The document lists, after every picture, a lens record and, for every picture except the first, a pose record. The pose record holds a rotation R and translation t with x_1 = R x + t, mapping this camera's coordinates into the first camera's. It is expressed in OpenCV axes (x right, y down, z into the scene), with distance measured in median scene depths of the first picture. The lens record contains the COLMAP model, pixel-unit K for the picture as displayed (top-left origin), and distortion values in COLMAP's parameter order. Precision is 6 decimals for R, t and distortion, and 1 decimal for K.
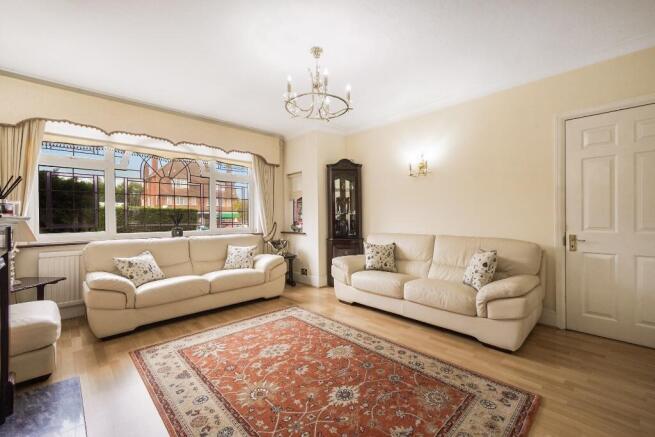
lens RADIAL K [[273.0, 0, 324.0], [0, 273.0, 217.1], [0, 0, 1]] dist [0.000746, 0.000041]
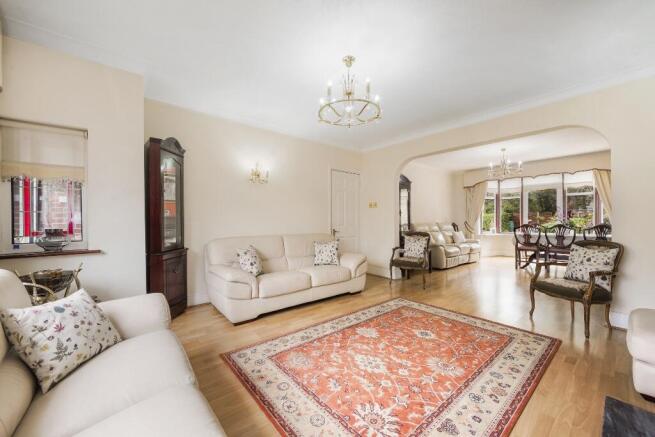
lens RADIAL K [[251.3, 0, 321.6], [0, 251.3, 217.7], [0, 0, 1]] dist [-0.011252, 0.000175]
pose [[0.085939, 0.010450, 0.996246, -0.926087], [0.002591, 0.999939, -0.010712, 0.002556], [-0.996297, 0.003502, 0.085907, 0.965408]]
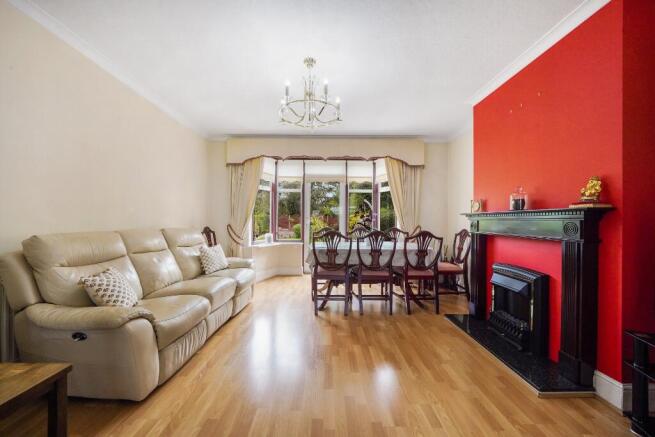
lens RADIAL K [[239.1, 0, 327.2], [0, 239.1, 221.8], [0, 0, 1]] dist [-0.011462, 0.000388]
pose [[-0.728519, -0.004676, 0.685010, 0.561708], [-0.005001, 0.999986, 0.001507, -0.004111], [-0.685007, -0.002328, -0.728532, 0.252335]]
